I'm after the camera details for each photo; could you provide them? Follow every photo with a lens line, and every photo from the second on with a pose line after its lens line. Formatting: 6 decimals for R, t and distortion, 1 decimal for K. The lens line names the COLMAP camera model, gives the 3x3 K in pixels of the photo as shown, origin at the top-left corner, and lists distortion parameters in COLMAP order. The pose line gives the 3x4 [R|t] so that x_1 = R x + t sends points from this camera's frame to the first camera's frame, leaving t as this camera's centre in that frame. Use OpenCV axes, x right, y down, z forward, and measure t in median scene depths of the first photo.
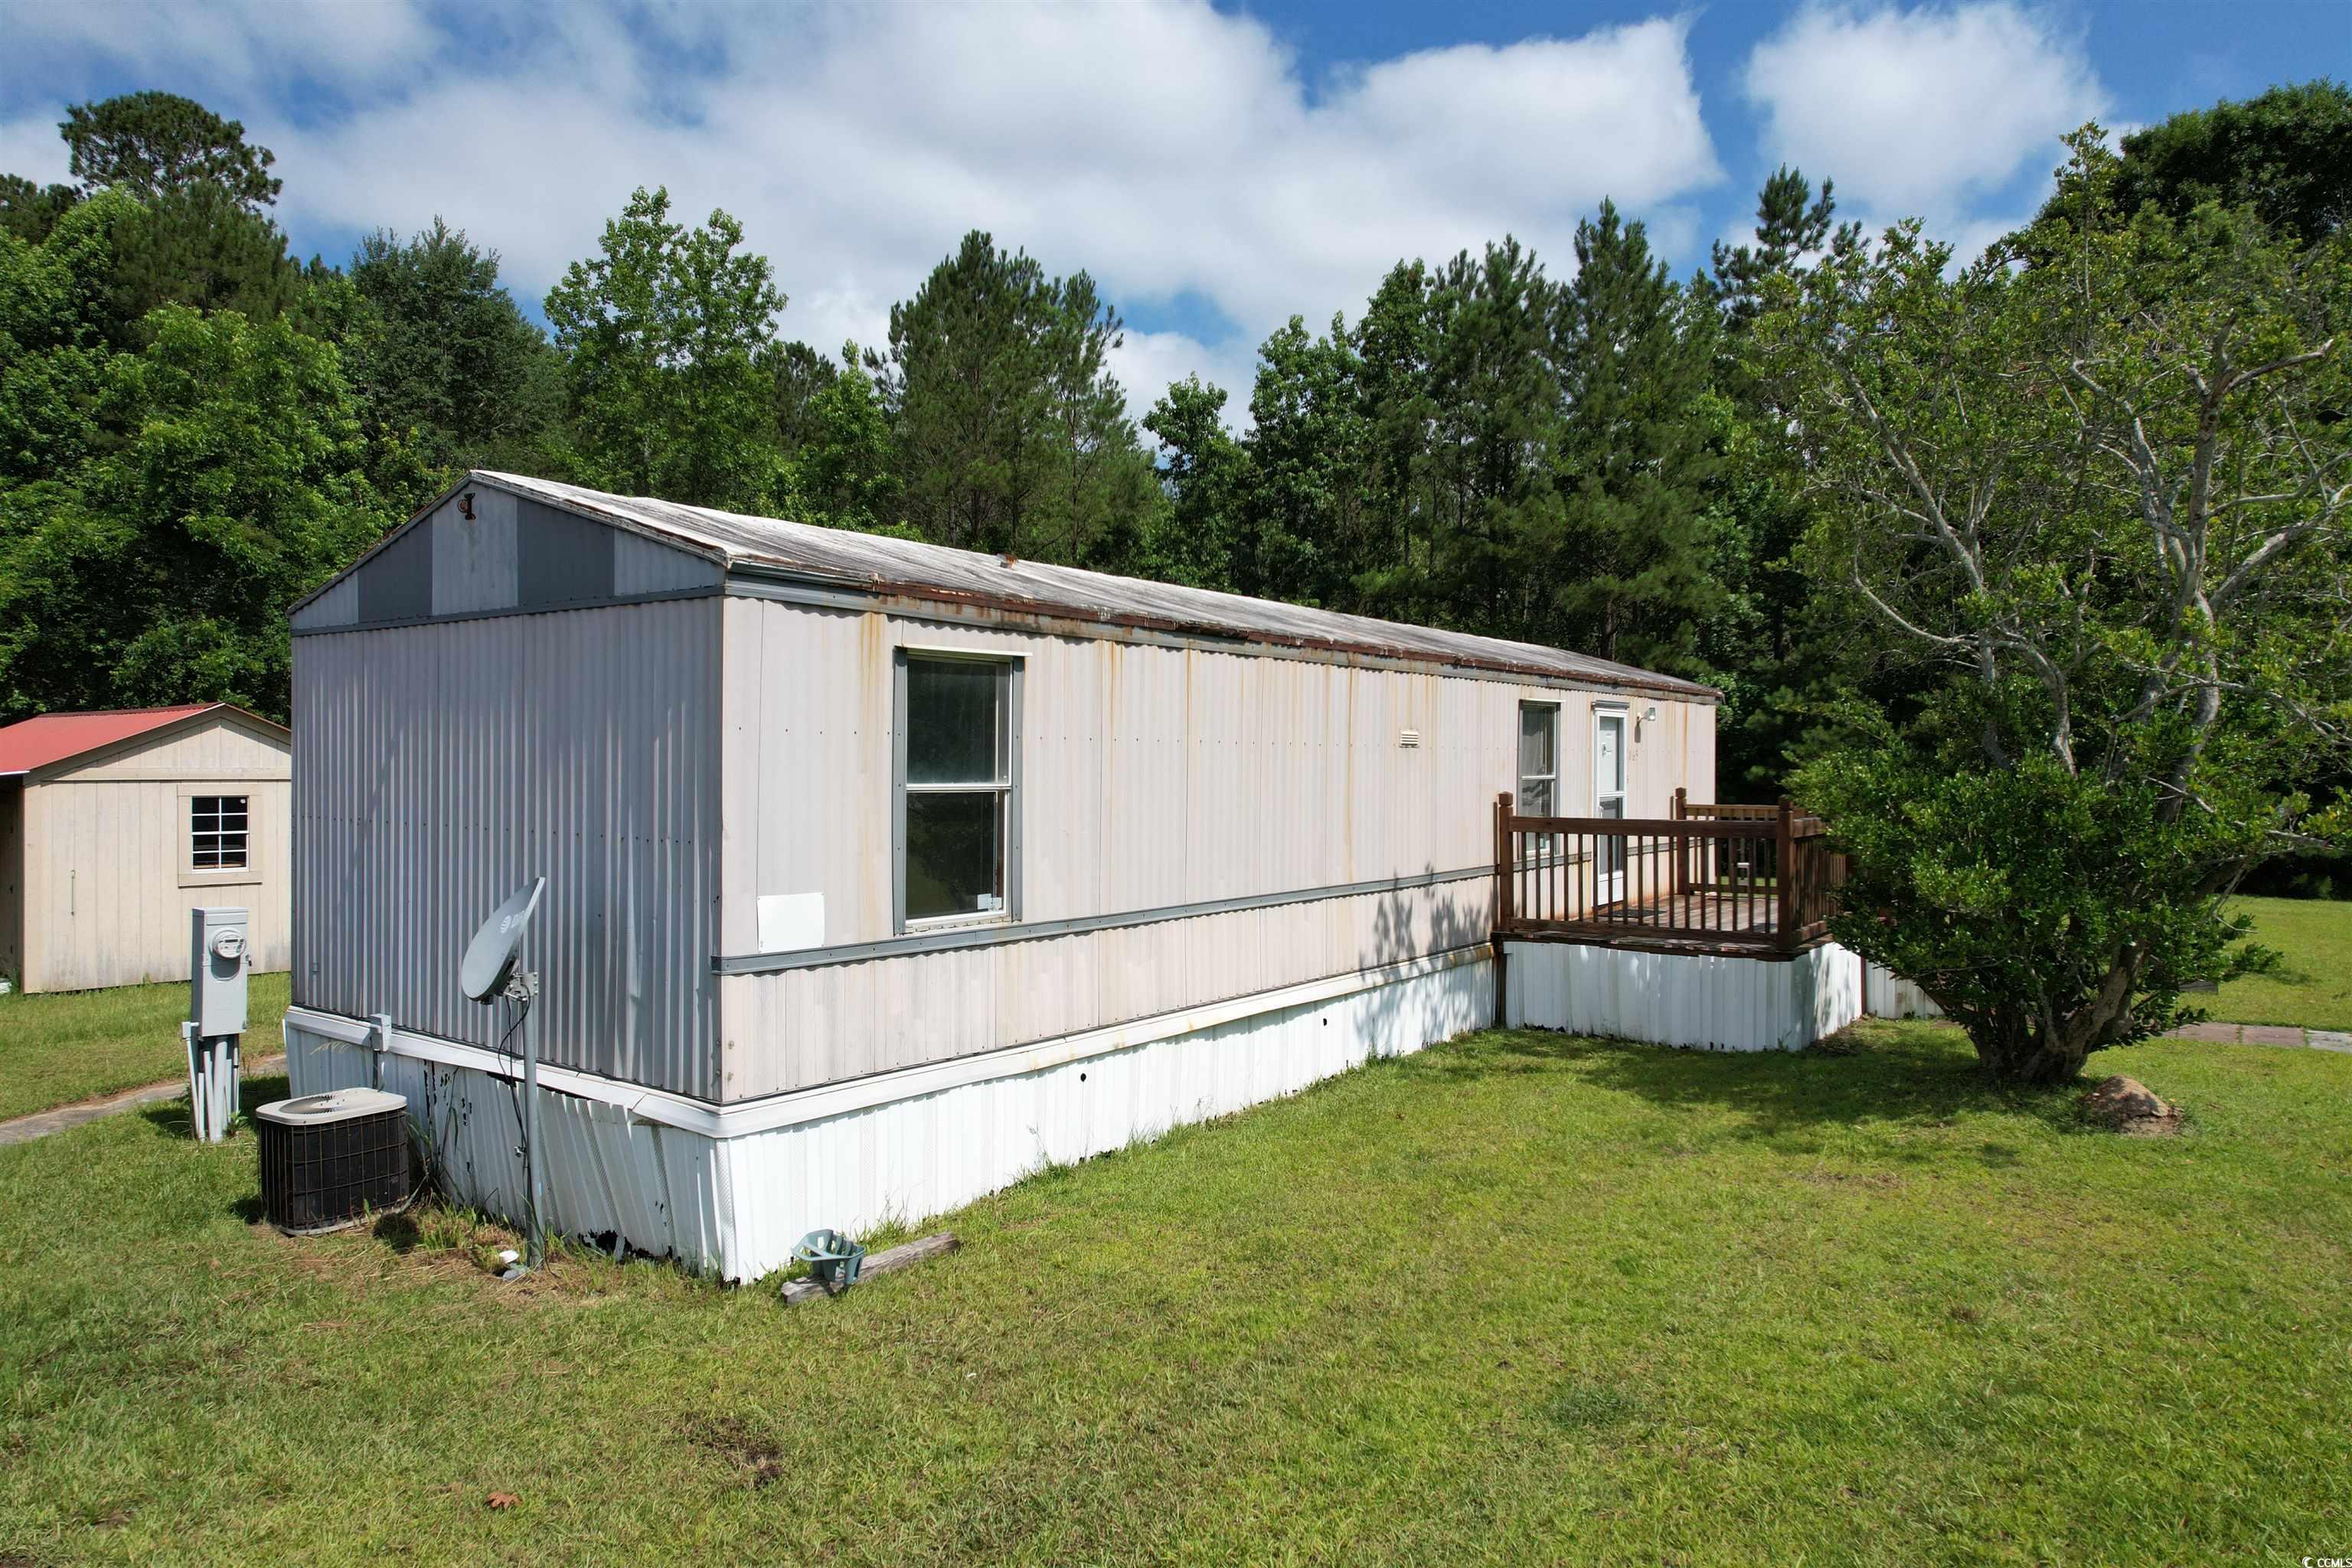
lens RADIAL K [[1499.1, 0, 1203.9], [0, 1499.1, 781.1], [0, 0, 1]] dist [-0.056429, 0.046267]
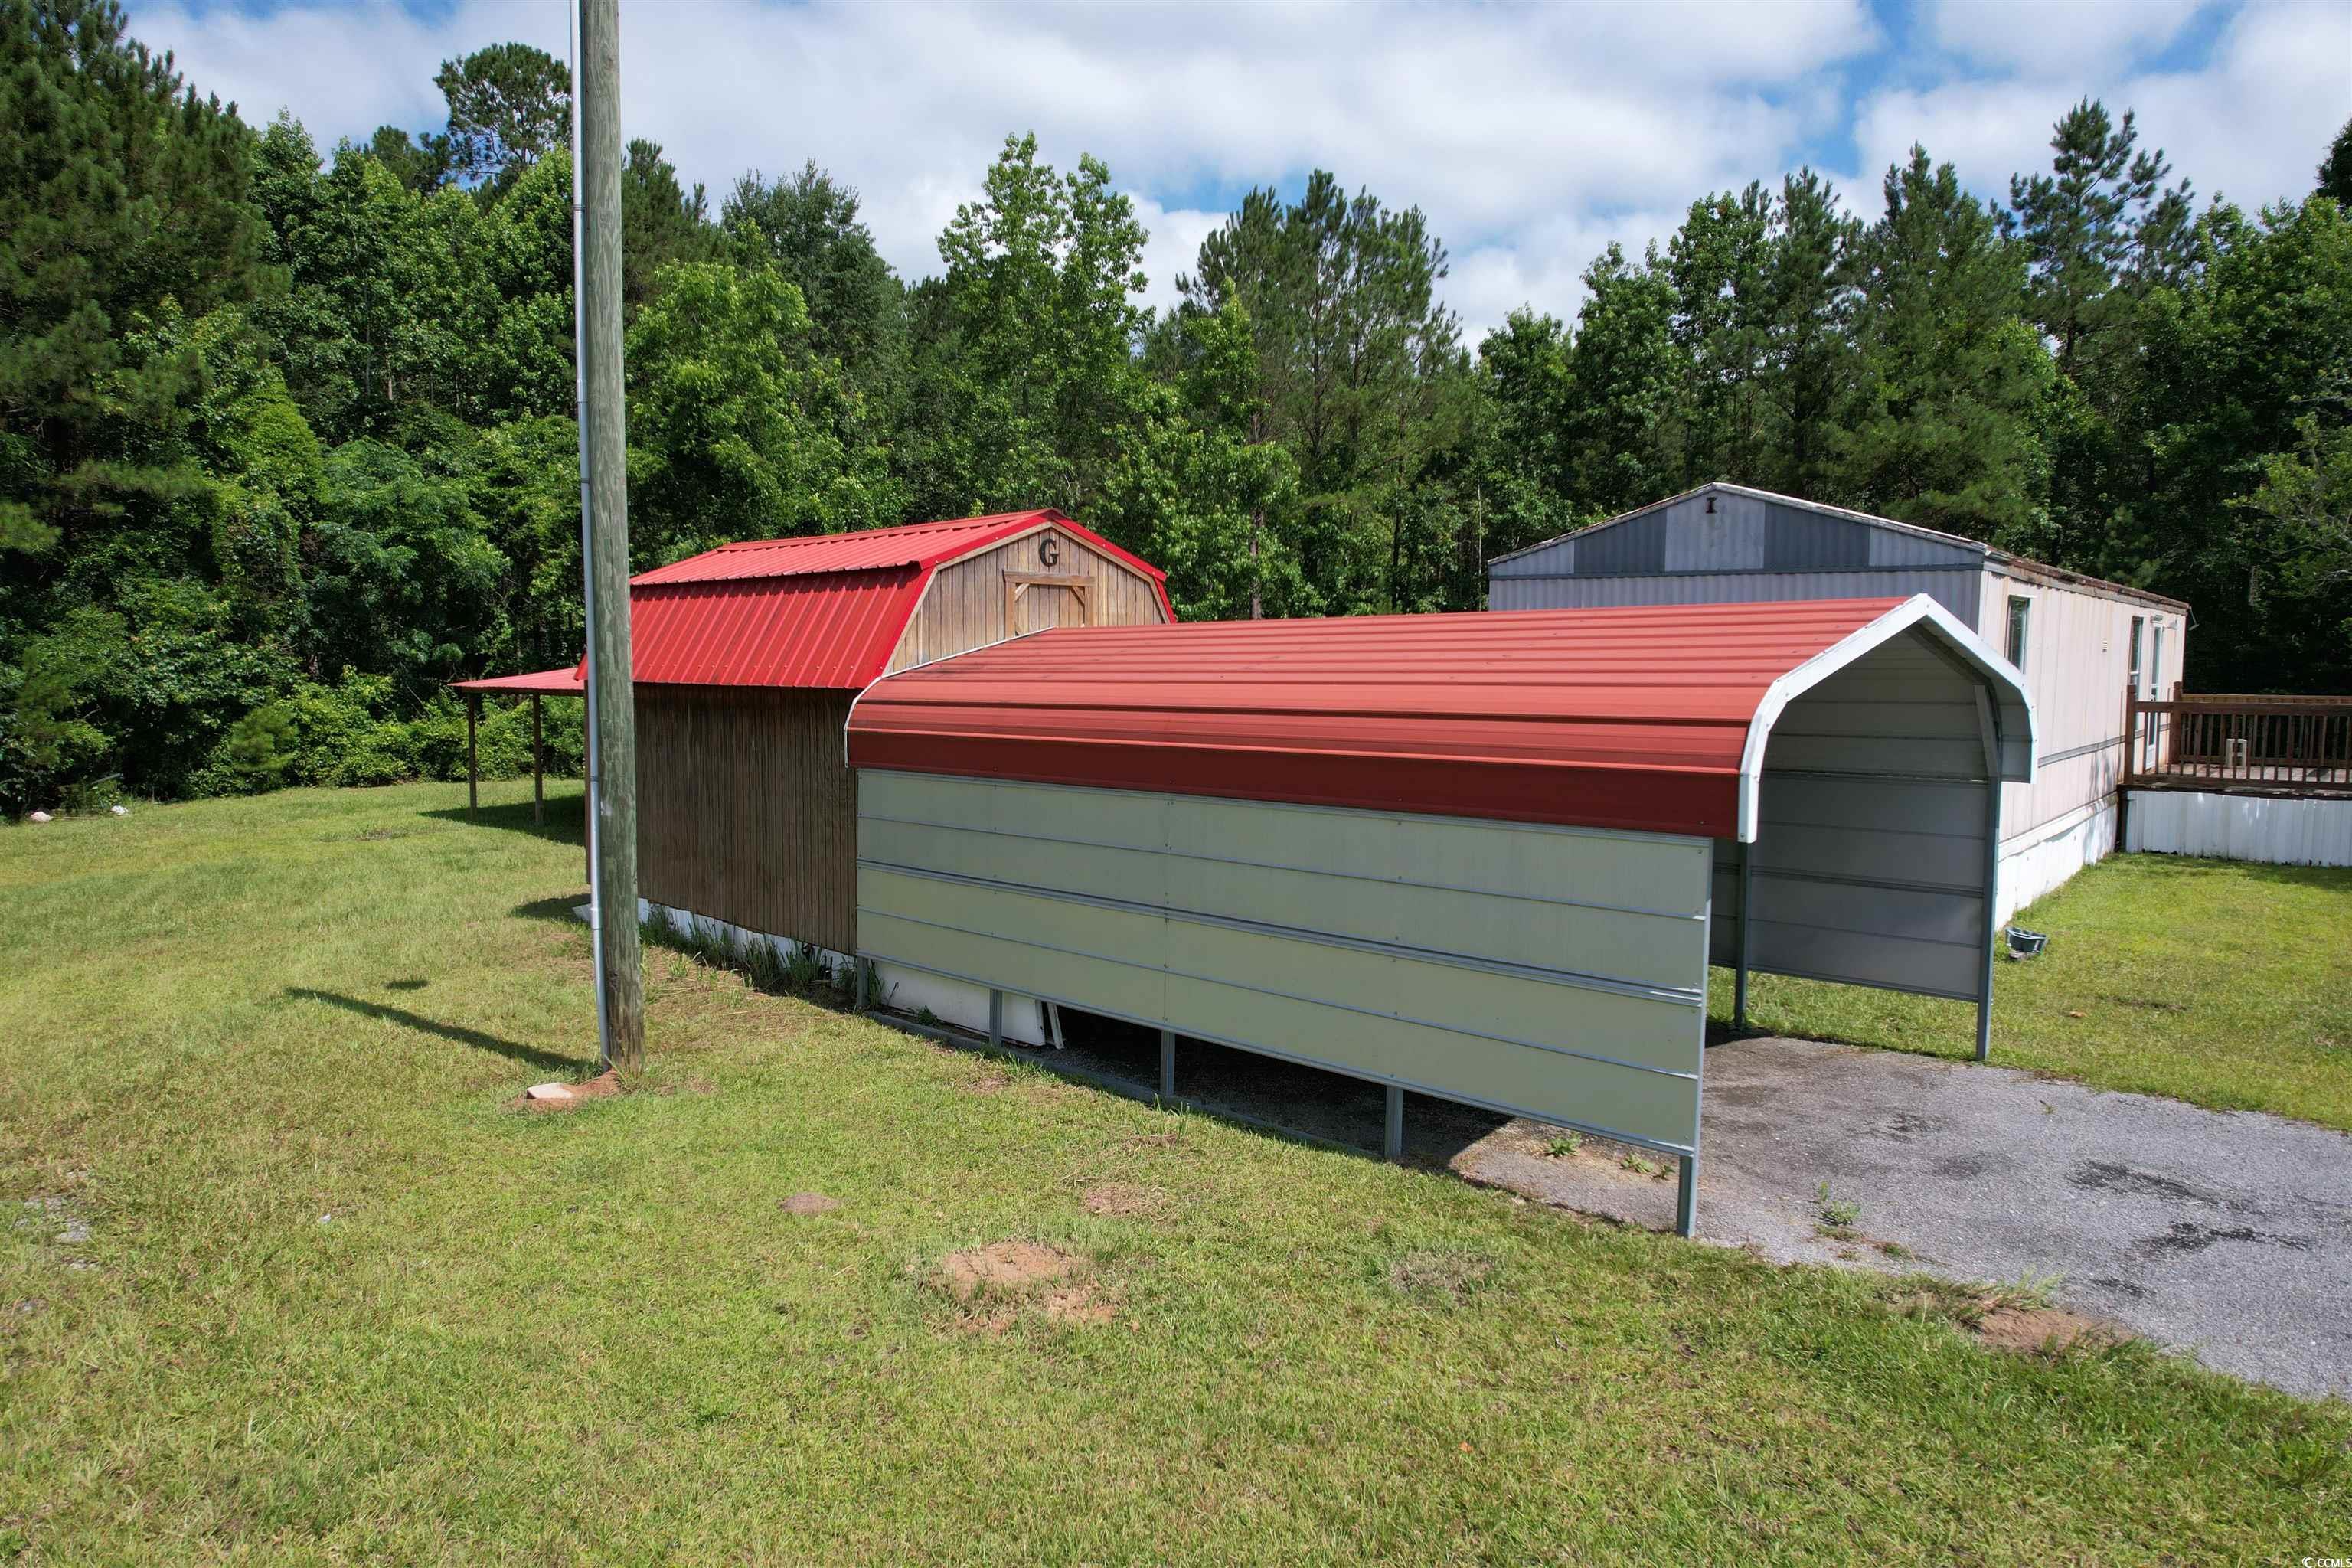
lens RADIAL K [[1499.1, 0, 1181.3], [0, 1499.1, 788.6], [0, 0, 1]] dist [-0.056429, 0.046267]
pose [[0.998063, 0.006249, -0.061903, -0.420491], [-0.001480, 0.997047, 0.076779, 0.000629], [0.062200, -0.076538, 0.995125, -0.300541]]
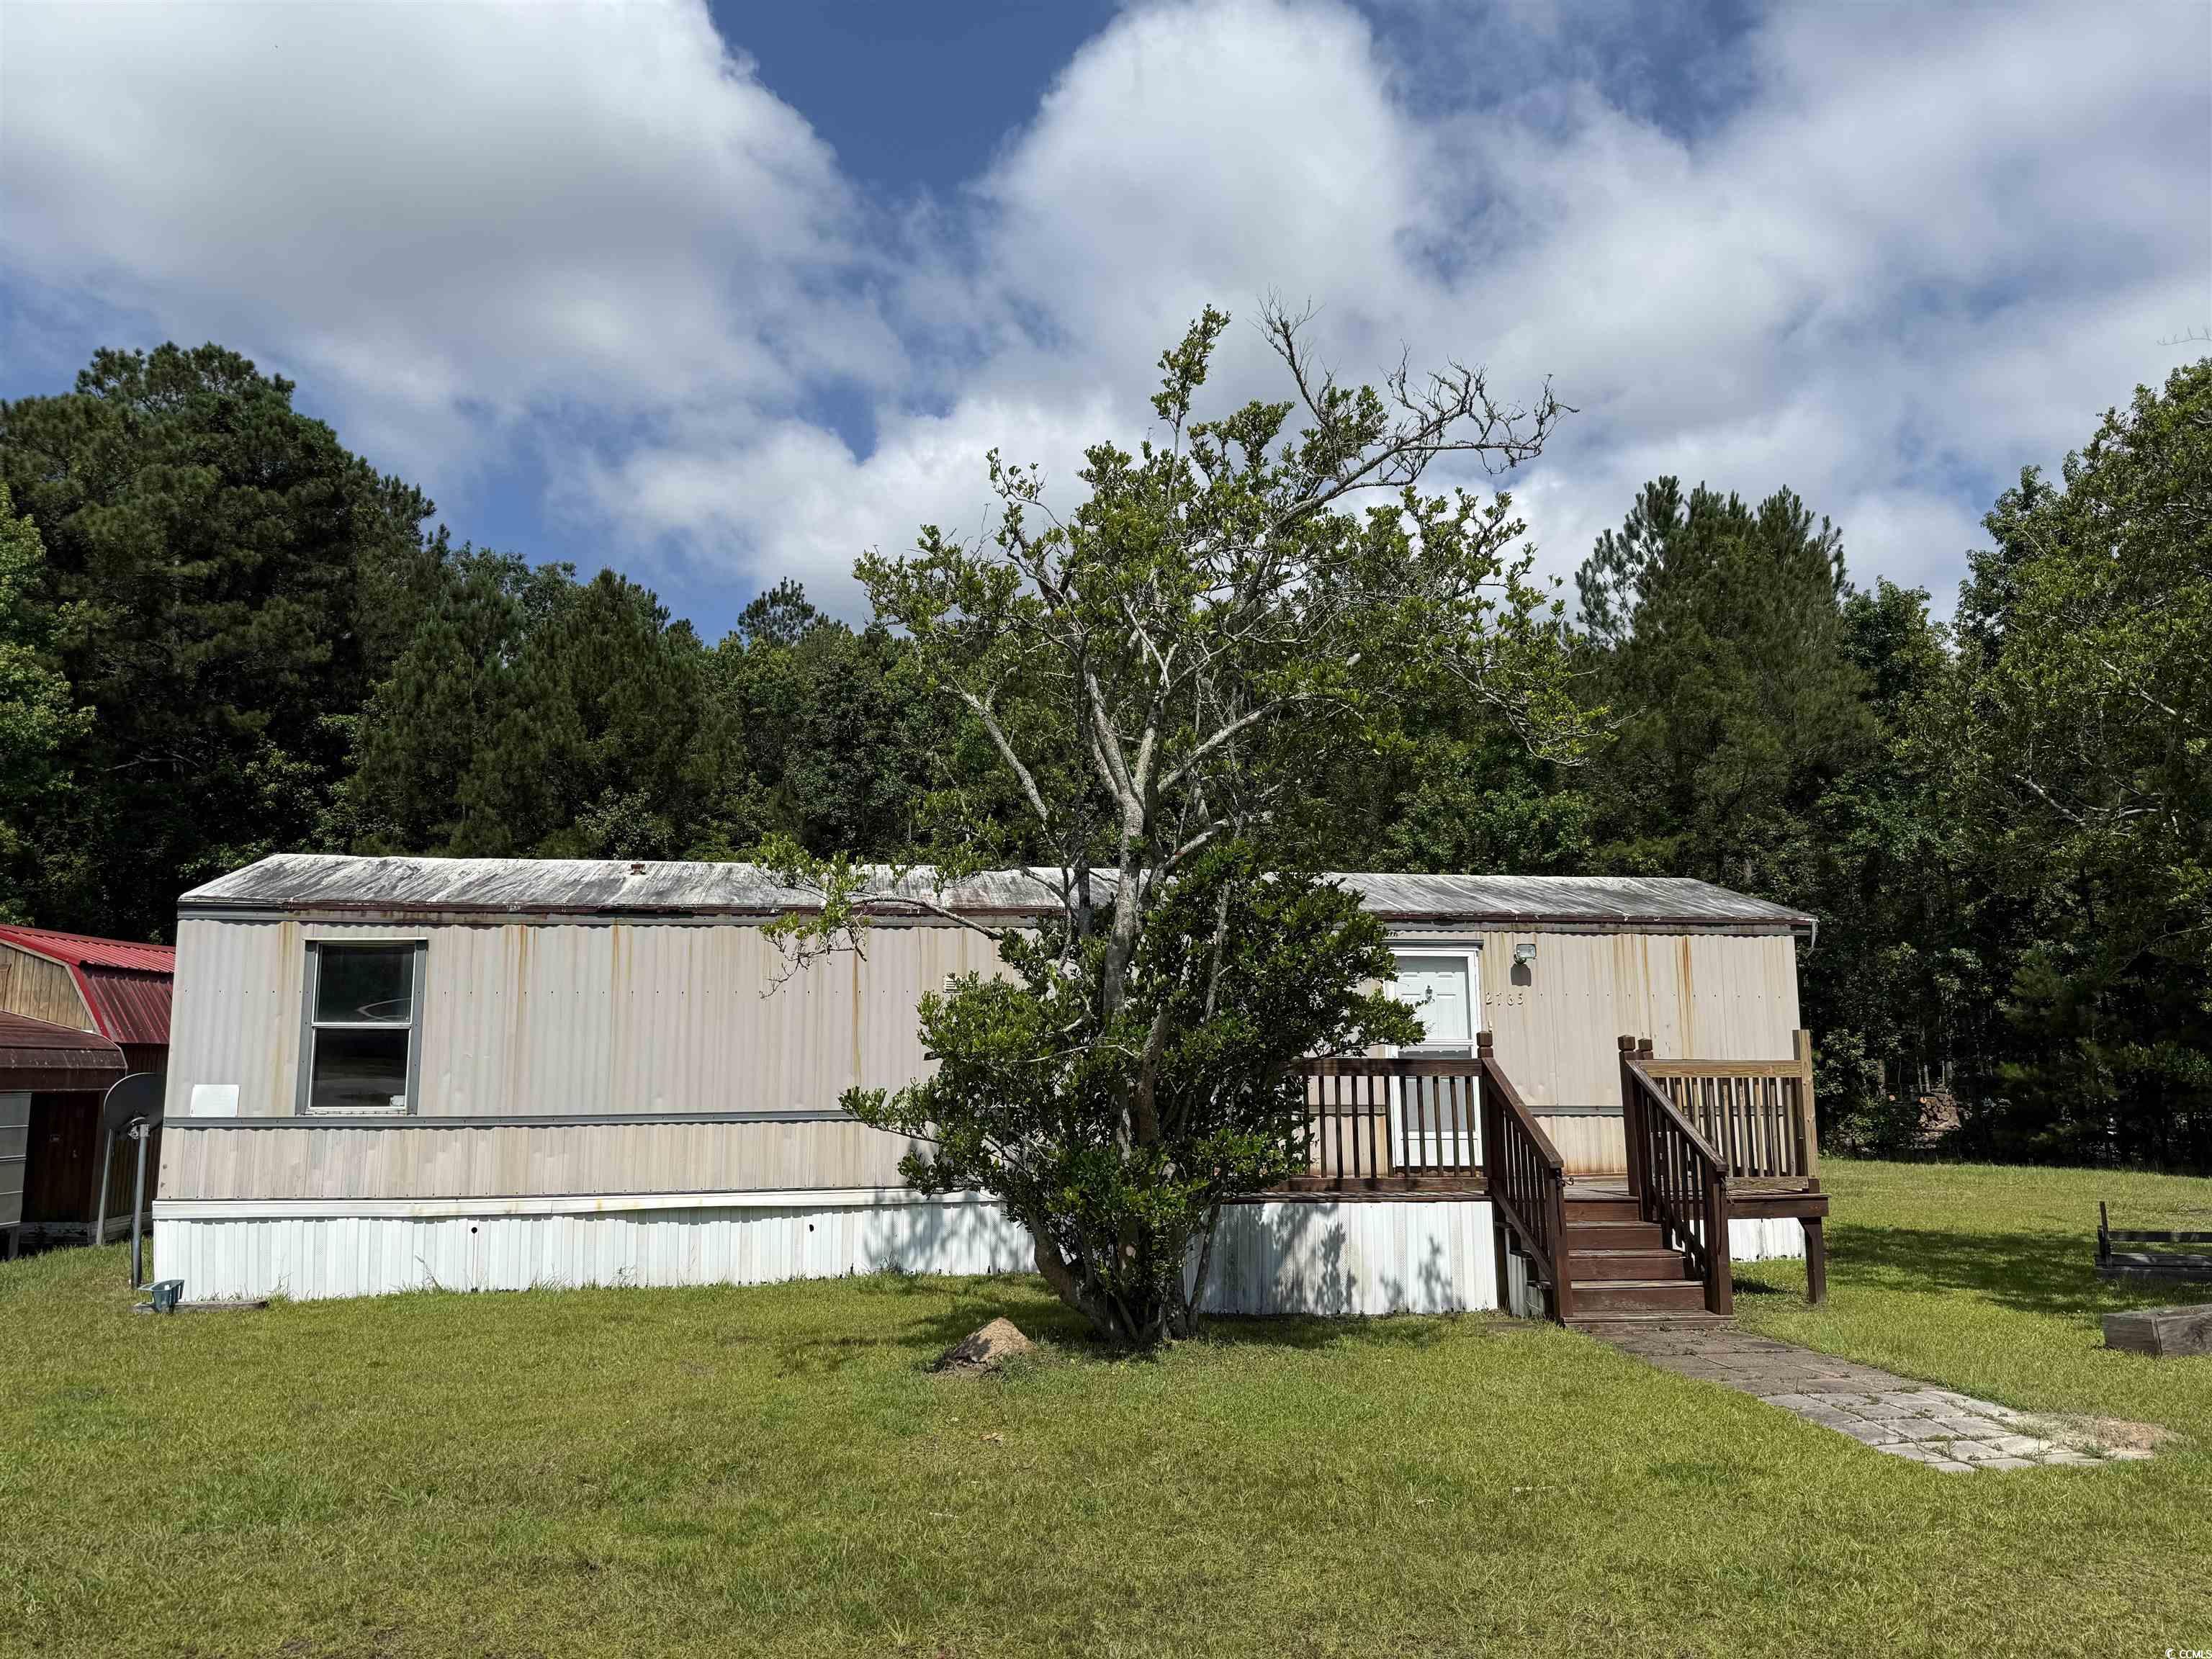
lens RADIAL K [[1553.9, 0, 1089.8], [0, 1553.9, 843.5], [0, 0, 1]] dist [0.019099, -0.011004]
pose [[0.697894, -0.100254, -0.709149, 0.687006], [-0.003185, 0.989710, -0.143052, 0.021026], [0.716194, 0.102094, 0.690394, 0.169017]]
